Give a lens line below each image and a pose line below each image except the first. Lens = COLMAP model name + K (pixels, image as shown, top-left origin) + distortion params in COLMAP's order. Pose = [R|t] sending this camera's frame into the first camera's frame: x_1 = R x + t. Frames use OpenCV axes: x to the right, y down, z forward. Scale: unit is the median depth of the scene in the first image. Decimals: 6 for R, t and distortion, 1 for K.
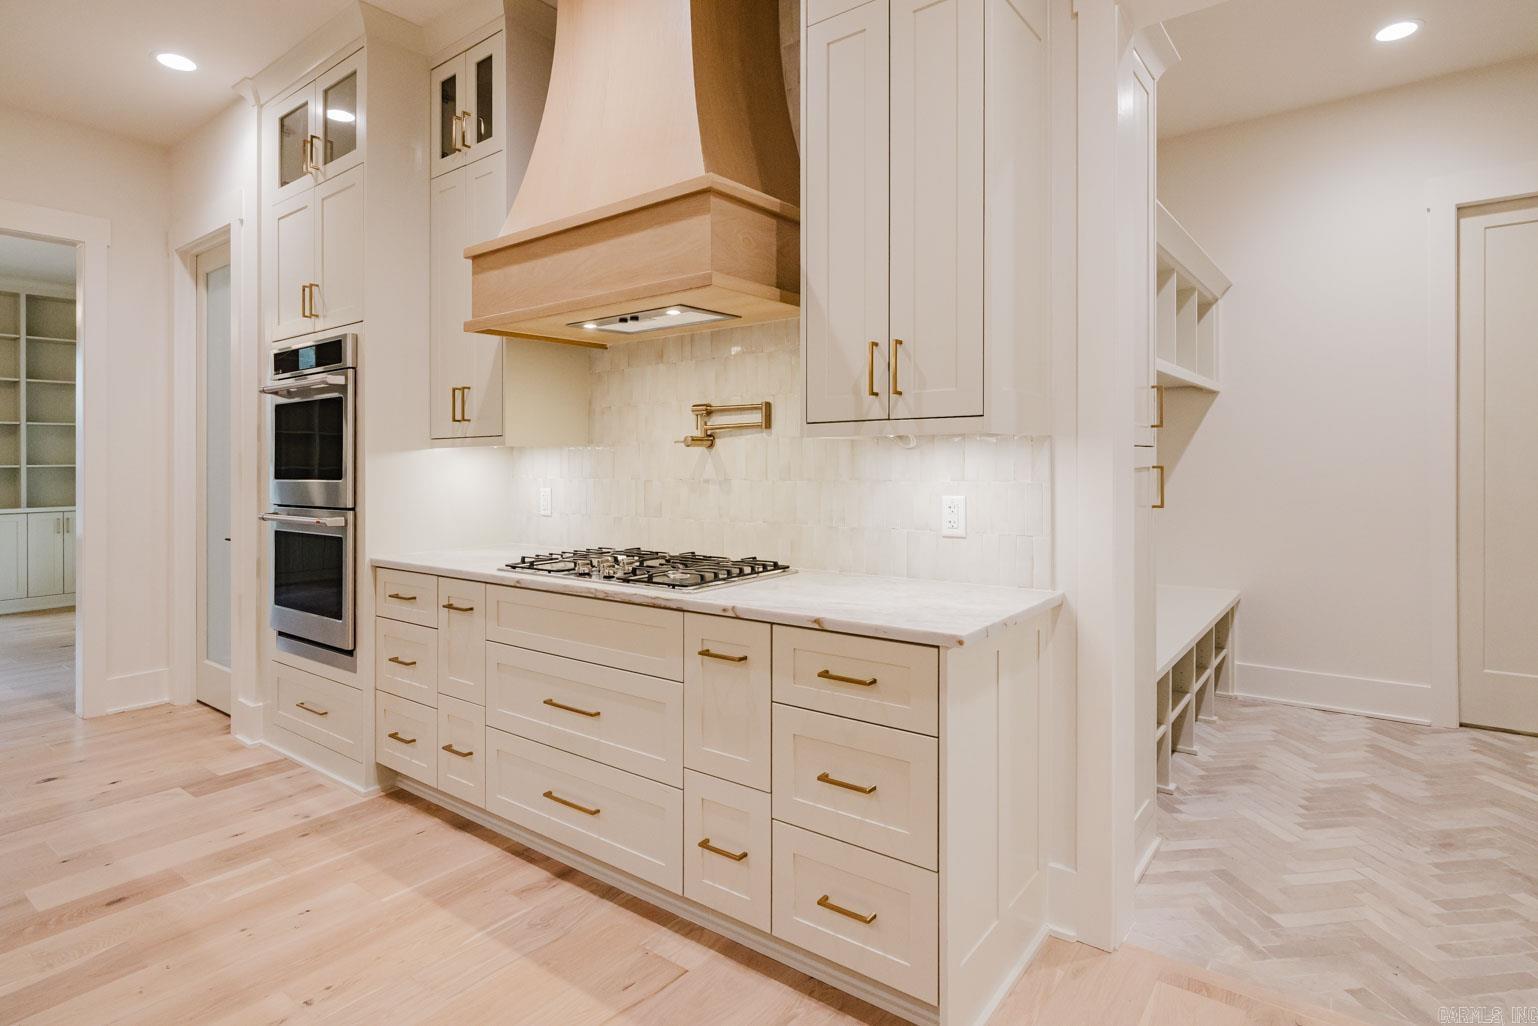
lens RADIAL K [[801.8, 0, 772.3], [0, 801.8, 466.2], [0, 0, 1]] dist [-0.002348, 0.003997]
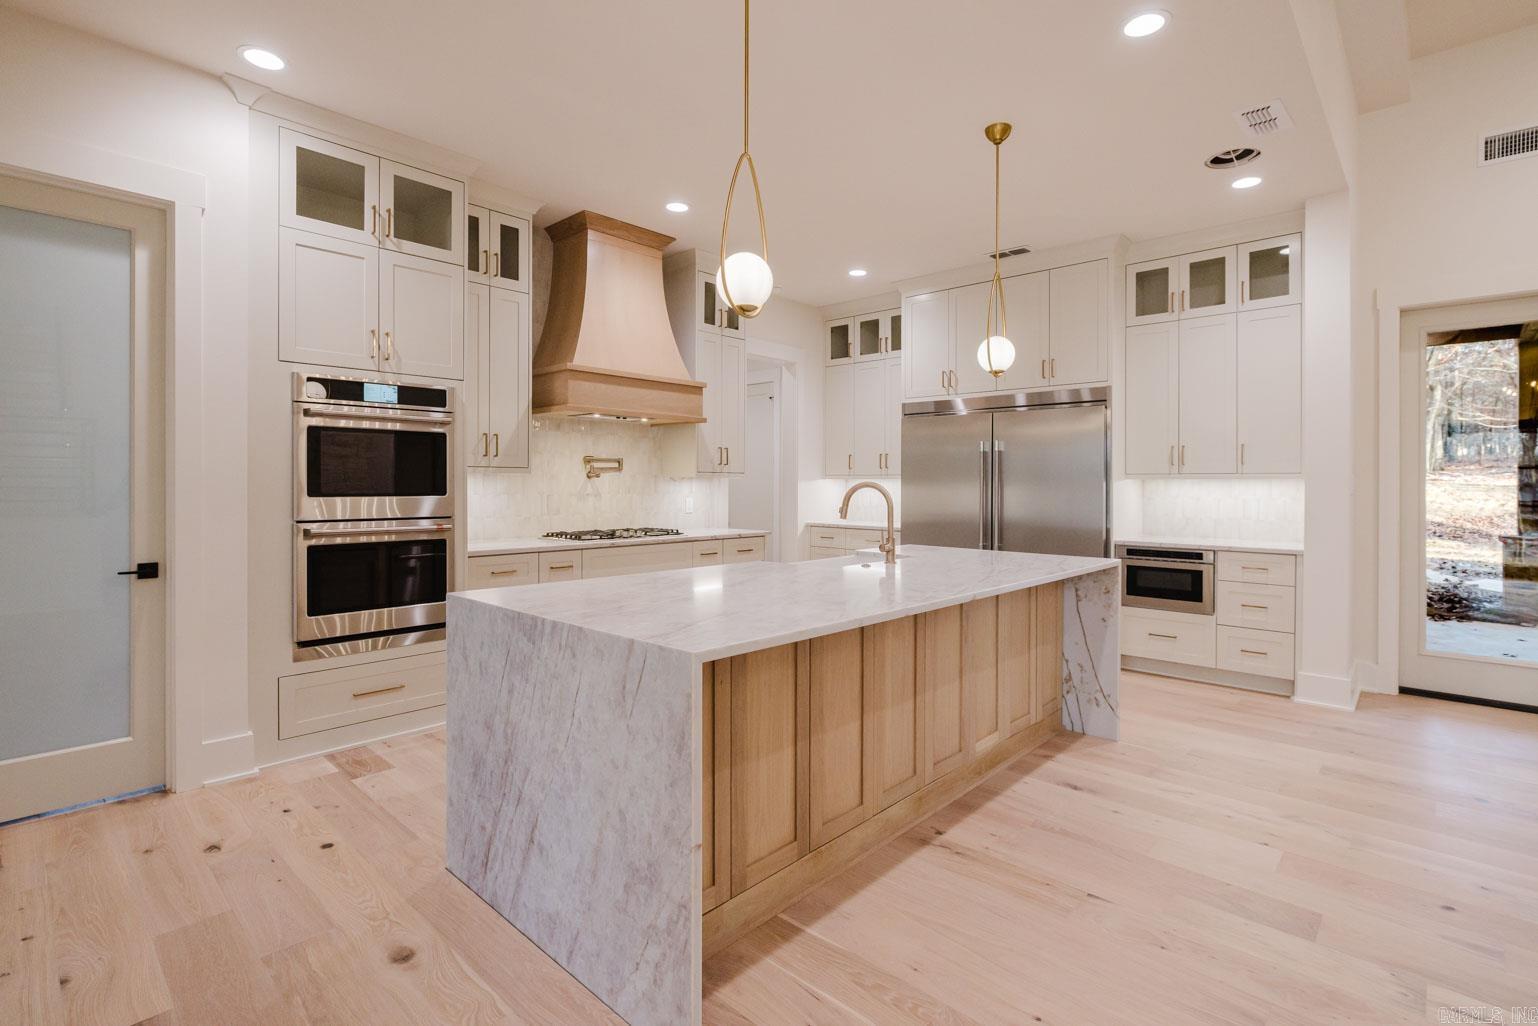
lens RADIAL K [[721.0, 0, 759.0], [0, 721.0, 494.0], [0, 0, 1]] dist [-0.008530, -0.000541]
pose [[0.107395, -0.001527, 0.994215, -1.753724], [0.001446, 0.999998, 0.001380, 0.014205], [-0.994215, 0.001289, 0.107397, 0.370869]]
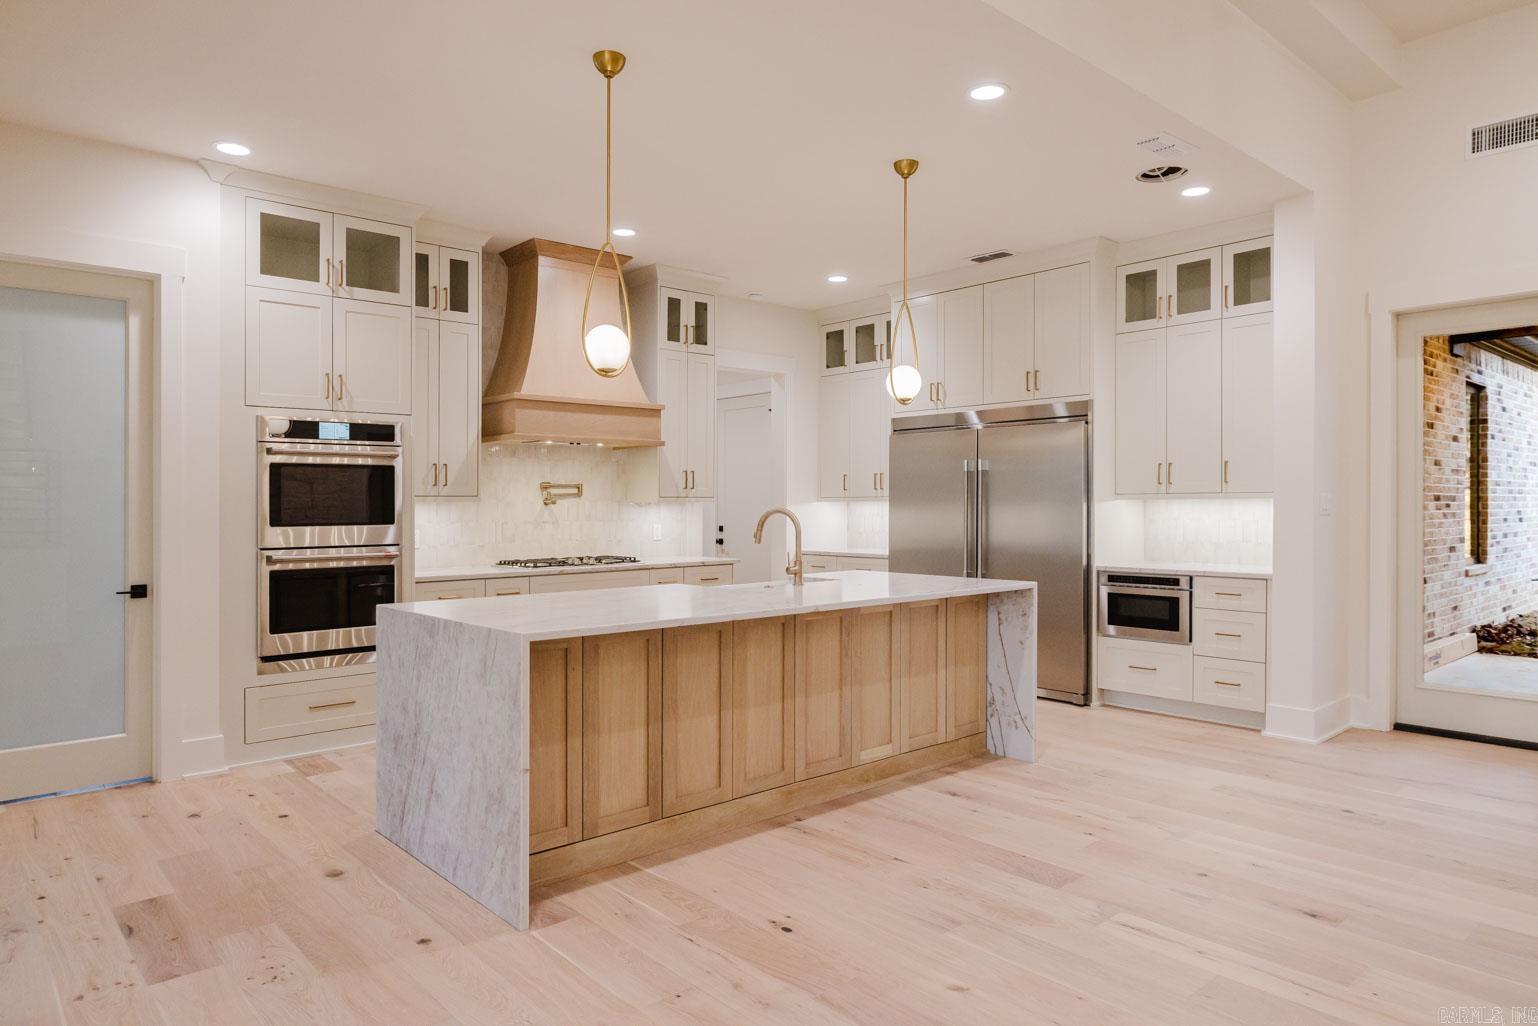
lens RADIAL K [[953.3, 0, 757.5], [0, 953.3, 501.9], [0, 0, 1]] dist [-0.009512, 0.001982]
pose [[0.199295, 0.013386, 0.979848, -2.162342], [0.010712, 0.999817, -0.015838, 0.011580], [-0.979881, 0.013653, 0.199115, 0.034465]]
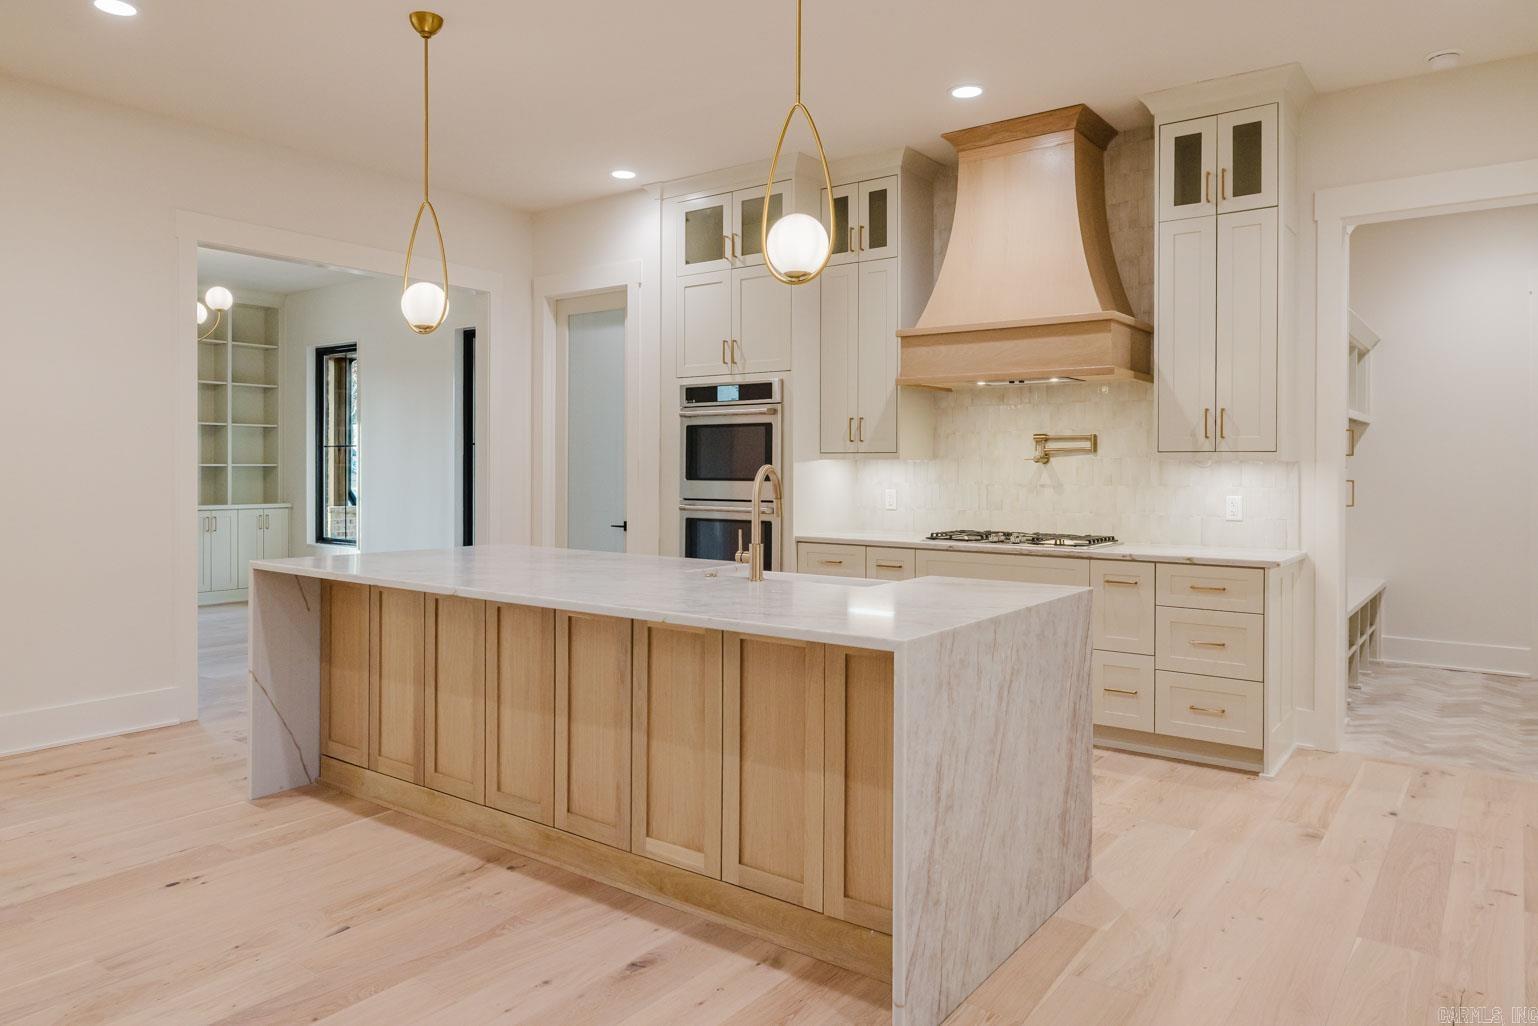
lens RADIAL K [[1016.7, 0, 759.6], [0, 1016.7, 465.7], [0, 0, 1]] dist [-0.005541, 0.008793]
pose [[0.999819, 0.015977, 0.010333, -0.603675], [-0.015876, 0.999826, -0.009800, 0.007915], [-0.010487, 0.009634, 0.999899, -0.847903]]
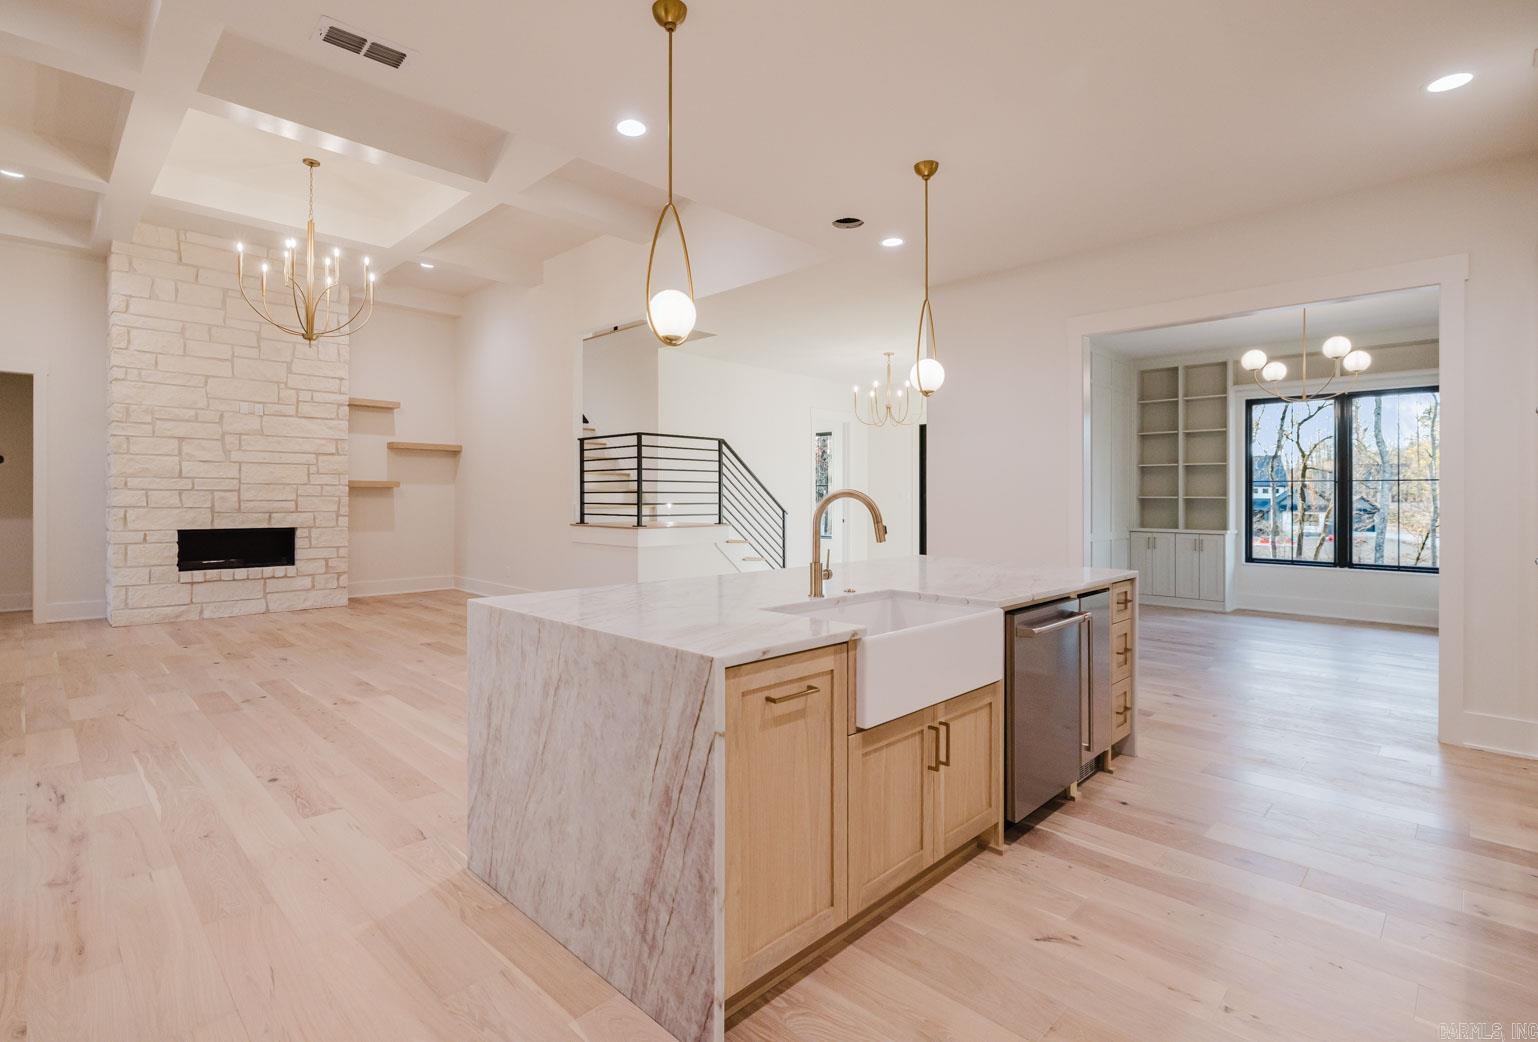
lens RADIAL K [[734.2, 0, 726.0], [0, 734.2, 490.2], [0, 0, 1]] dist [-0.002854, 0.001423]
pose [[-0.150932, 0.002515, -0.988541, 0.301391], [-0.012469, 0.999912, 0.004448, -0.006258], [0.988466, 0.012997, -0.150887, 0.312381]]
